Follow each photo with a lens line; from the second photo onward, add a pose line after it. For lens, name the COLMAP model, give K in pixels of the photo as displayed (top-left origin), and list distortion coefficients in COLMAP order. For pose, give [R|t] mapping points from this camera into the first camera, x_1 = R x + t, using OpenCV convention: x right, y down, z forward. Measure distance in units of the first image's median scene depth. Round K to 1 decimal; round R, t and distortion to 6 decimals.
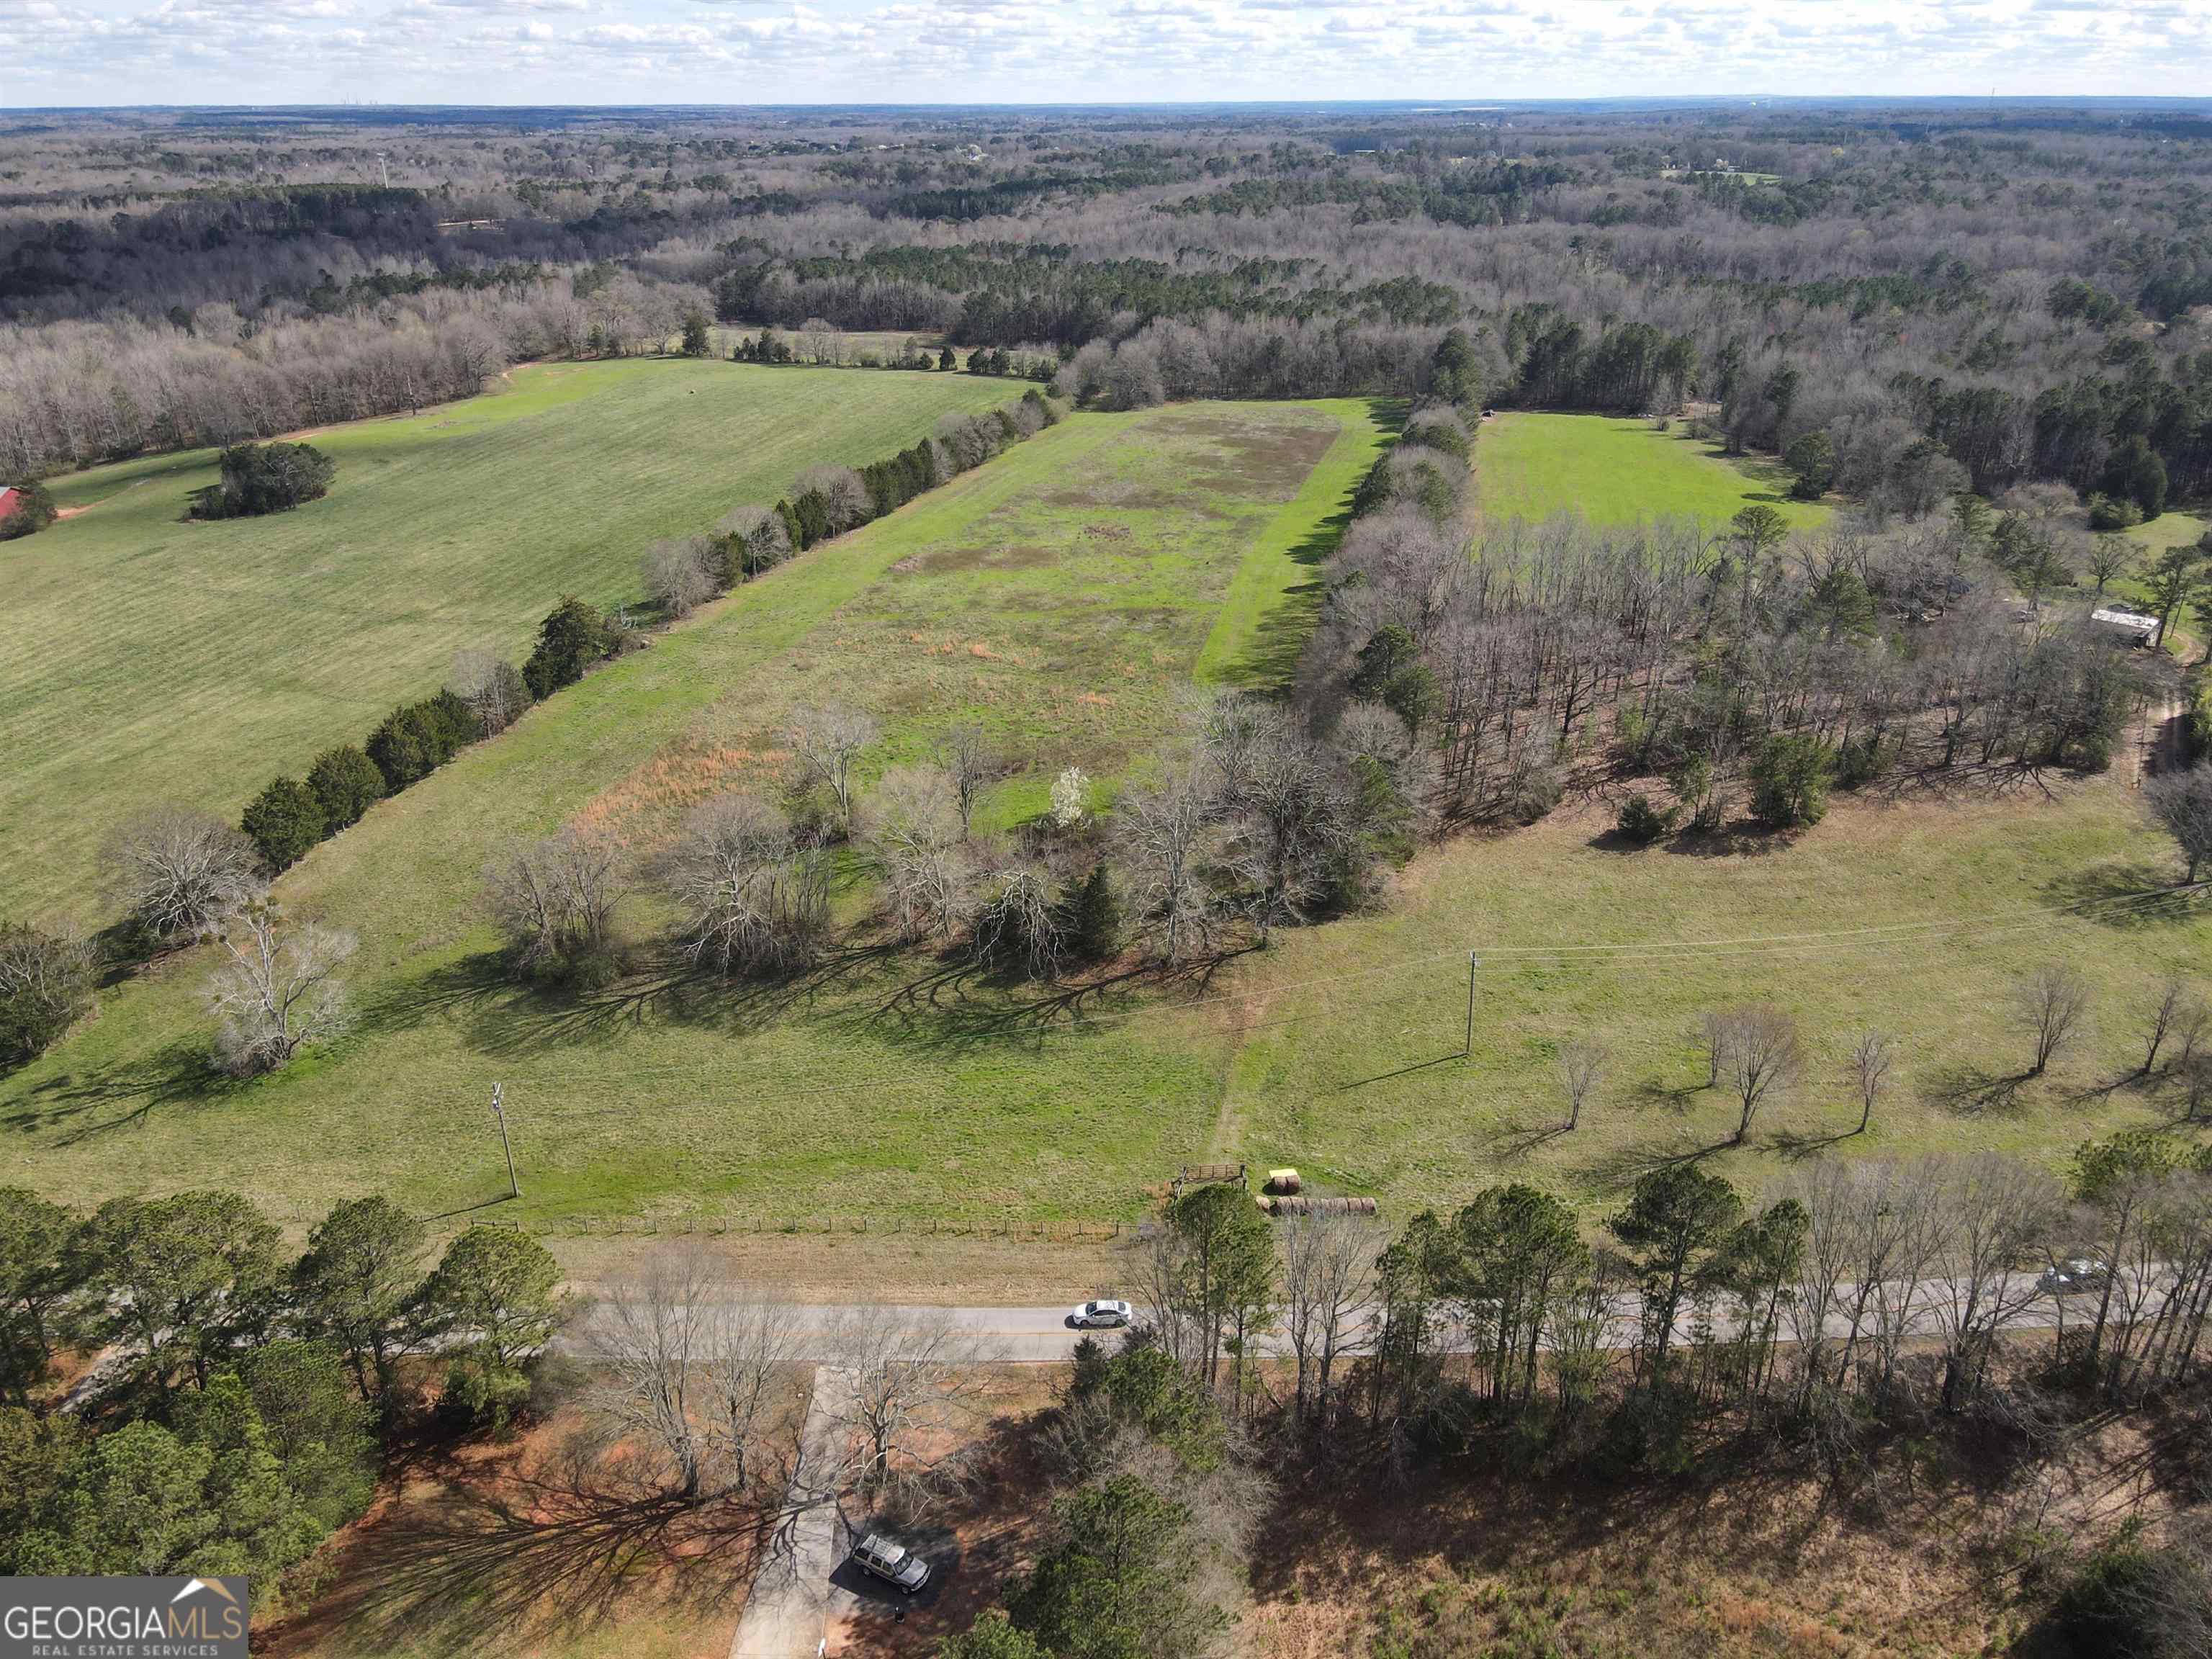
lens RADIAL K [[1615.7, 0, 1149.5], [0, 1615.7, 821.6], [0, 0, 1]] dist [-0.003084, 0.030860]
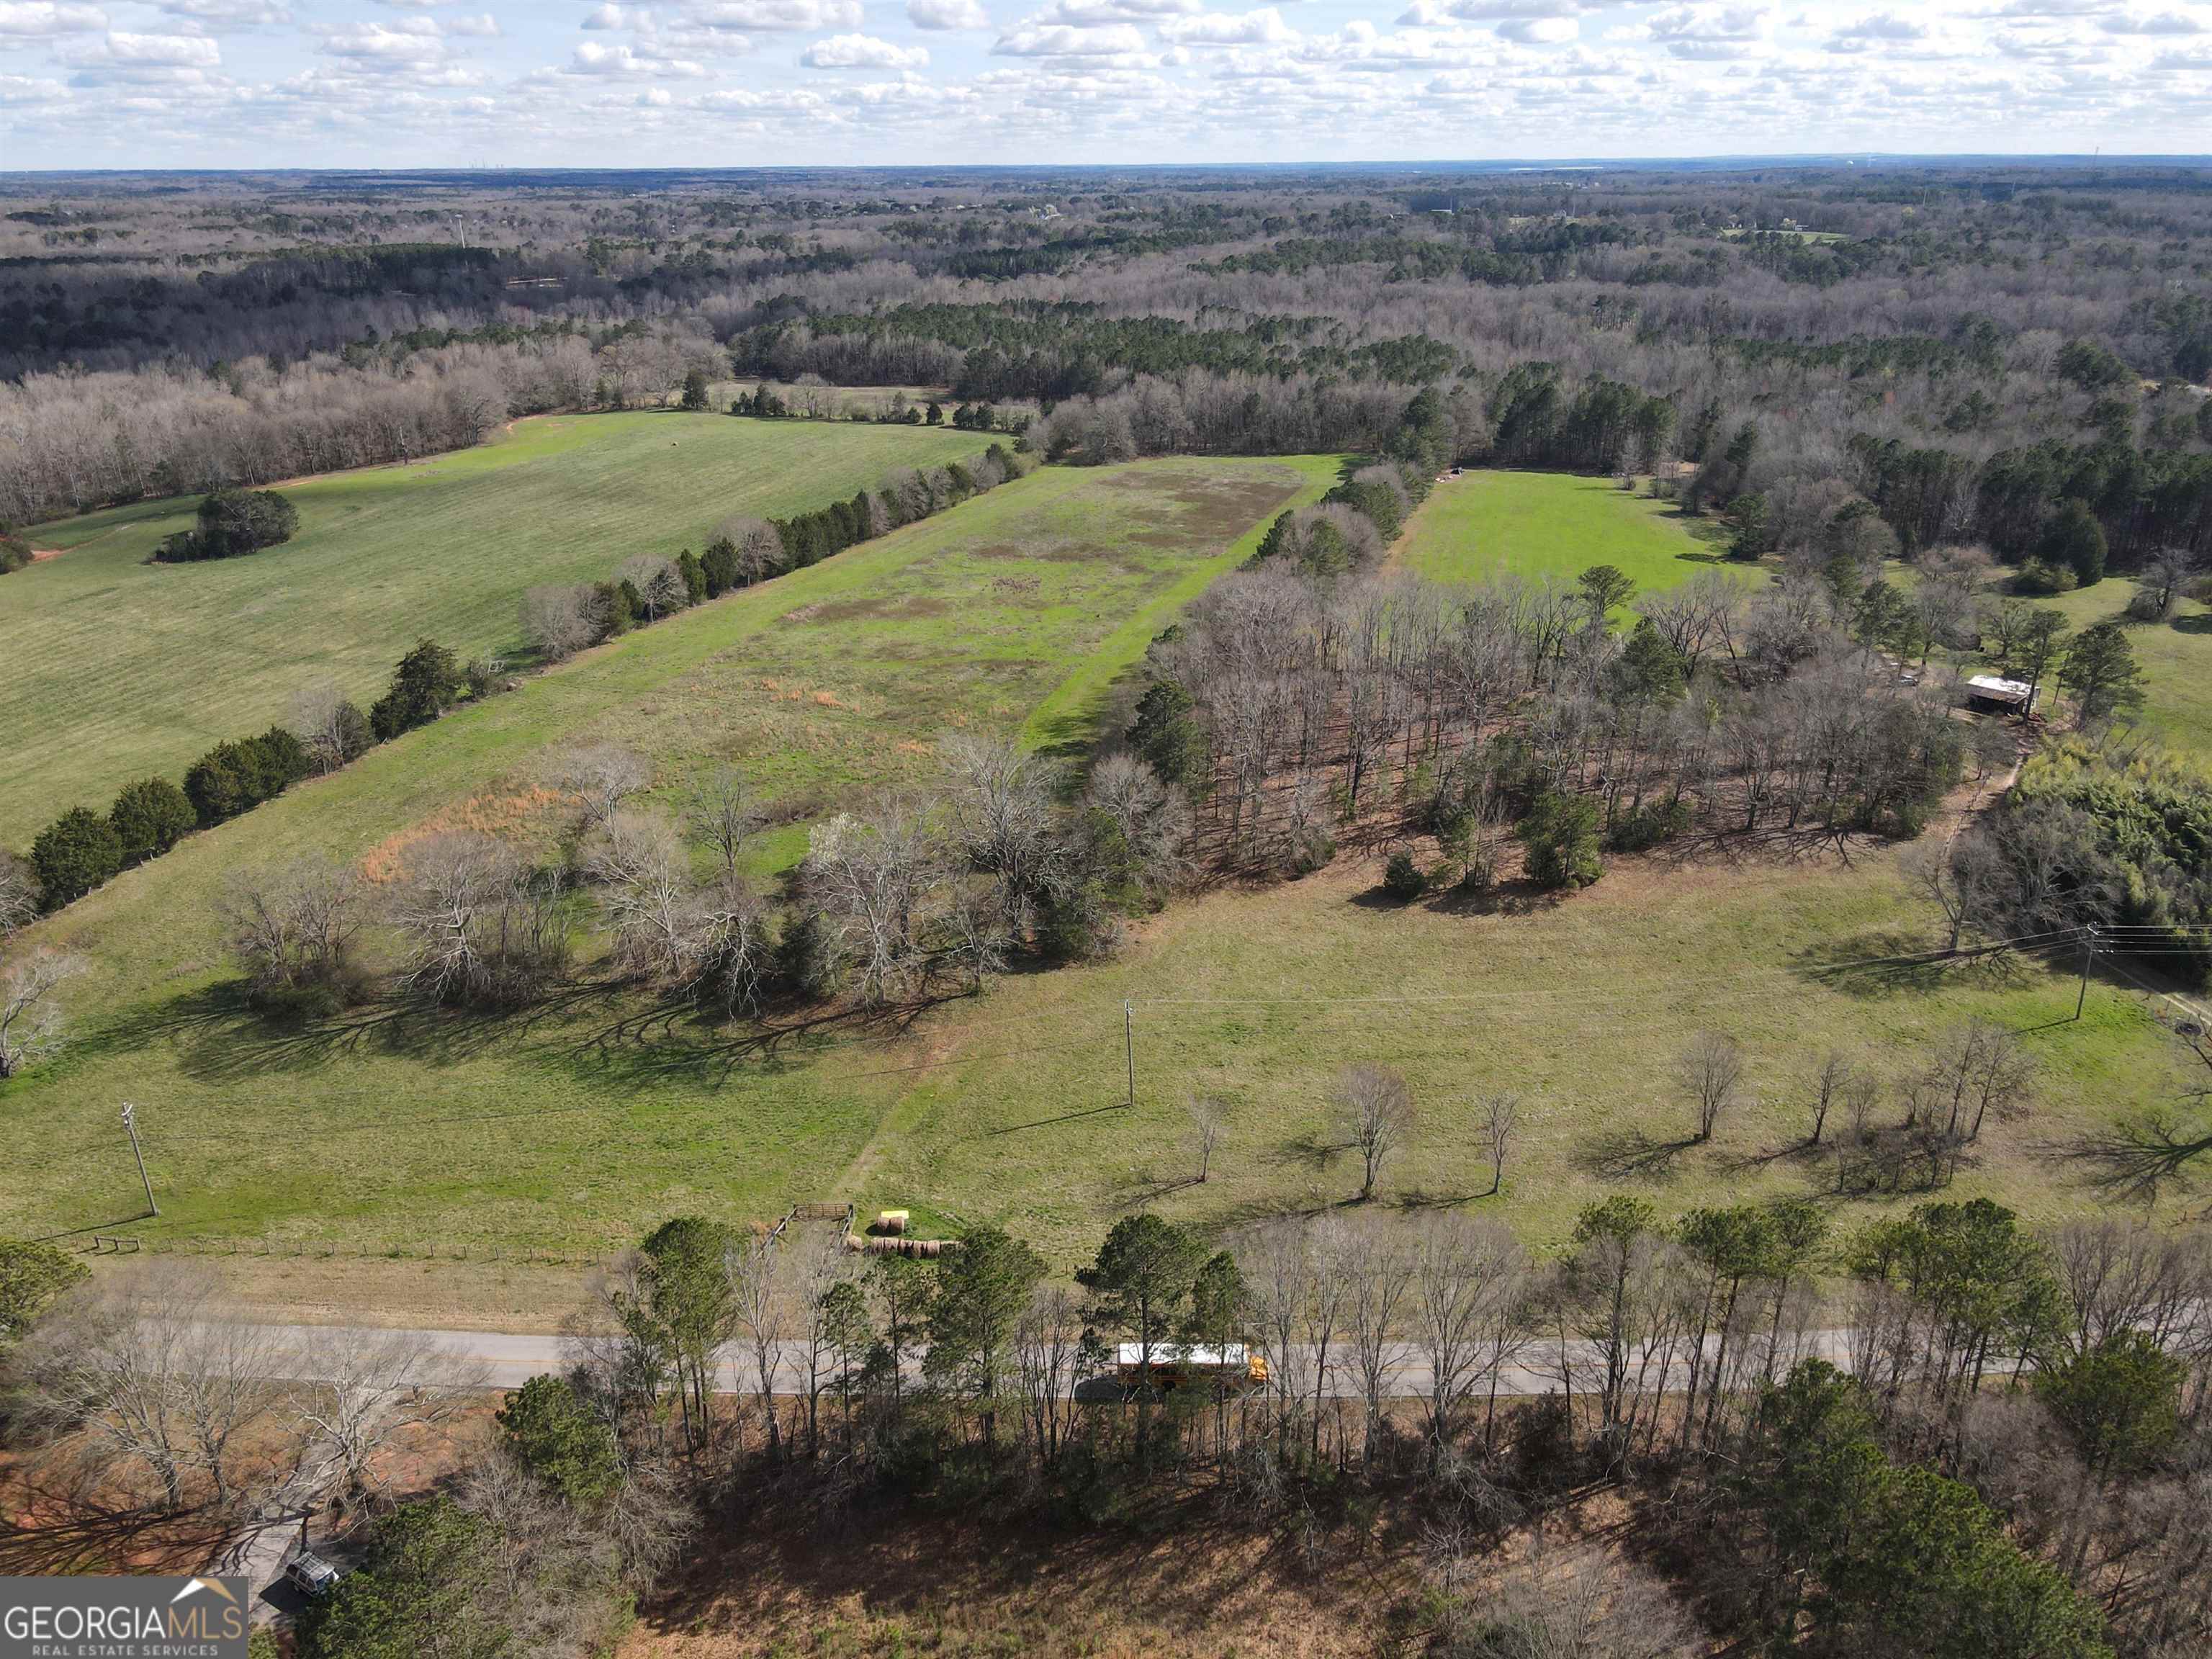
lens RADIAL K [[1615.7, 0, 1149.5], [0, 1615.7, 821.6], [0, 0, 1]] dist [-0.003084, 0.030860]
pose [[0.998315, 0.019906, -0.054514, 0.107758], [-0.021613, 0.999289, -0.030895, -0.000510], [0.053861, 0.032021, 0.998035, -0.004232]]
